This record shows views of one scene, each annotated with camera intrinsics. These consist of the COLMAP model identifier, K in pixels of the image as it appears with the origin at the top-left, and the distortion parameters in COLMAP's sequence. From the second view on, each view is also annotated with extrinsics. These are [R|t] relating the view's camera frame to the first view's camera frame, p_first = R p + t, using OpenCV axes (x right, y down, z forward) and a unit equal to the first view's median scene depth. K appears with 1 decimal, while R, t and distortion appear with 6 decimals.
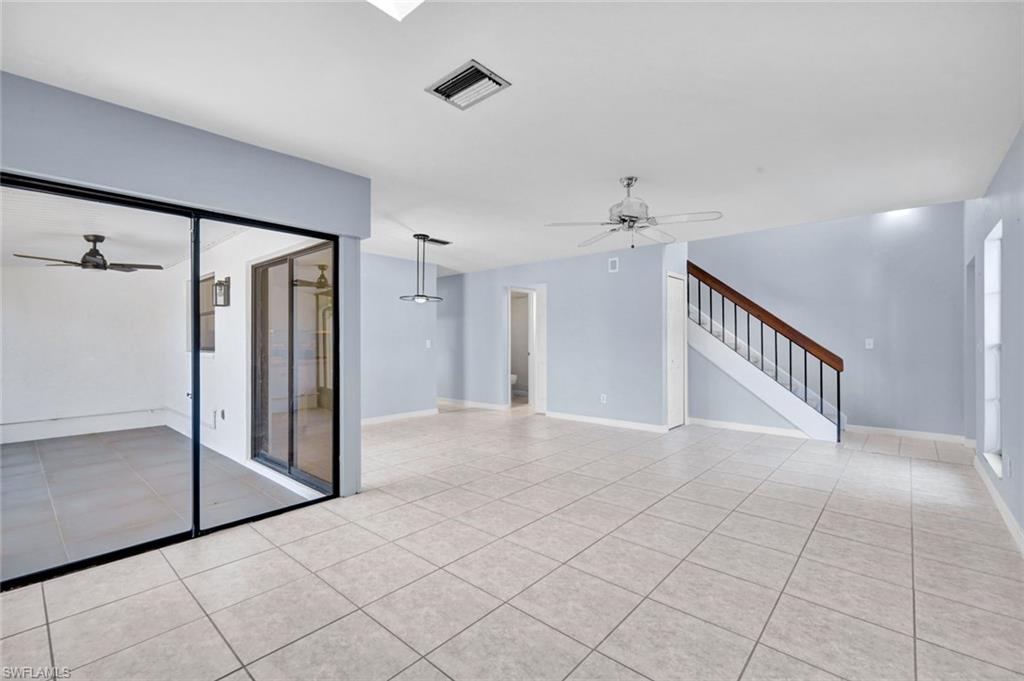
lens RADIAL K [[441.9, 0, 513.2], [0, 441.9, 337.2], [0, 0, 1]] dist [-0.001782, -0.000053]
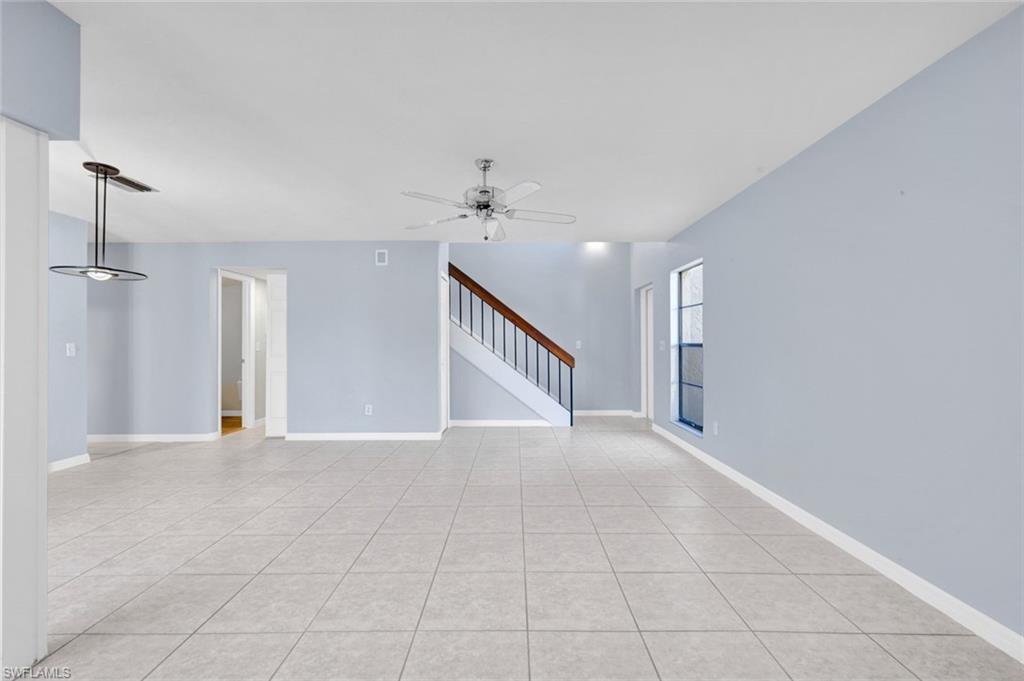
lens RADIAL K [[441.9, 0, 513.2], [0, 441.9, 337.2], [0, 0, 1]] dist [-0.001782, -0.000053]
pose [[0.749435, 0.005076, 0.662058, -0.171720], [-0.001594, 0.999982, -0.005863, 0.000954], [-0.662076, 0.003339, 0.749430, 0.177526]]
